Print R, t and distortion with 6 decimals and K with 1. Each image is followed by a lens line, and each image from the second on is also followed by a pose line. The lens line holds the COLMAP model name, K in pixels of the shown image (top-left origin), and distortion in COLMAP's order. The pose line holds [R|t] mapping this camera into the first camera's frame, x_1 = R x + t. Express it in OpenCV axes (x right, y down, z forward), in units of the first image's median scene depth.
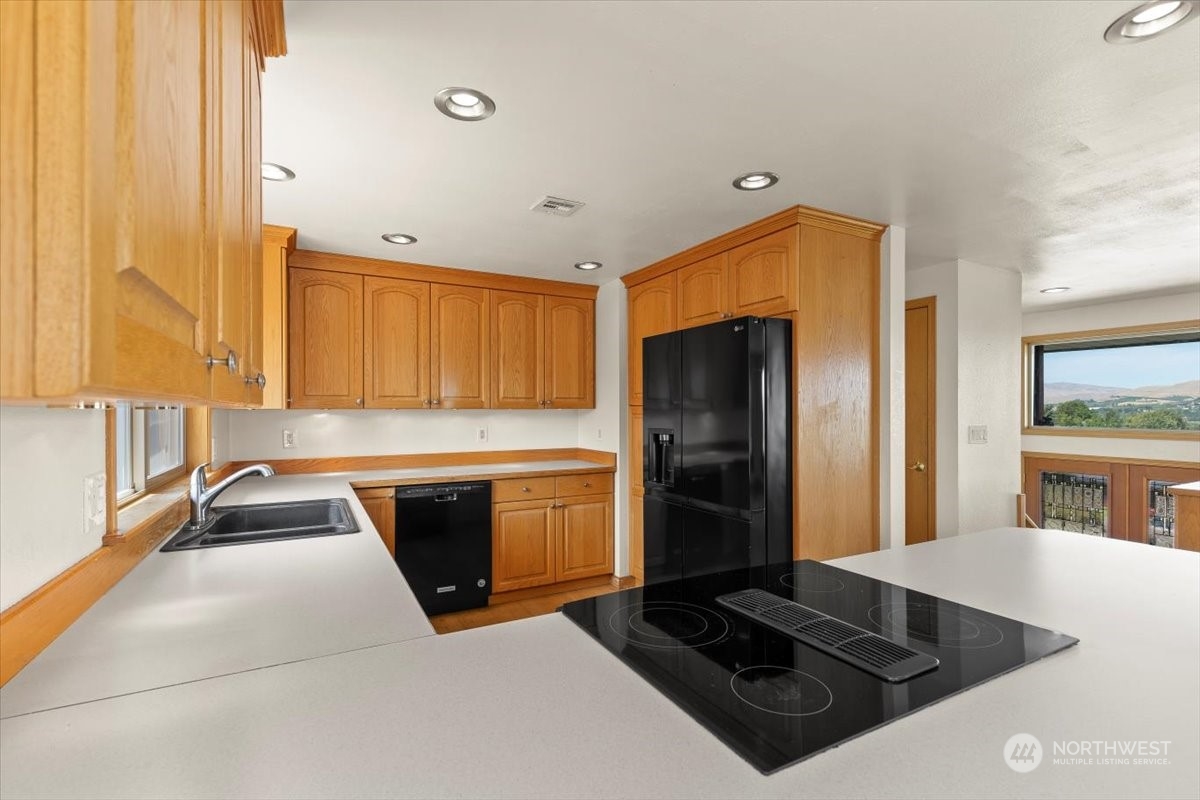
lens RADIAL K [[536.3, 0, 604.7], [0, 536.3, 404.7], [0, 0, 1]] dist [0.006599, -0.000412]
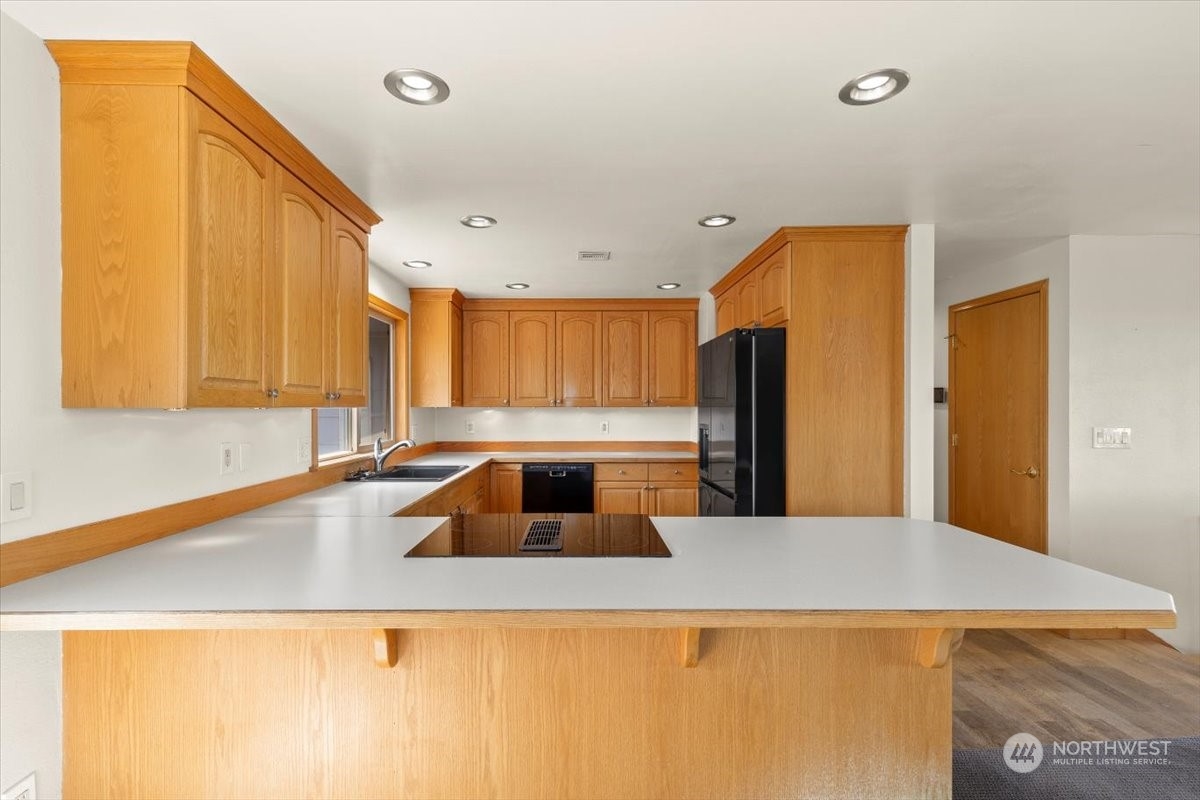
lens RADIAL K [[544.7, 0, 596.7], [0, 544.7, 402.0], [0, 0, 1]] dist [0.006703, 0.000862]
pose [[0.886856, -0.003665, -0.462032, 0.382734], [0.004388, 0.999990, 0.000490, -0.004320], [0.462026, -0.002462, 0.886863, -0.140656]]
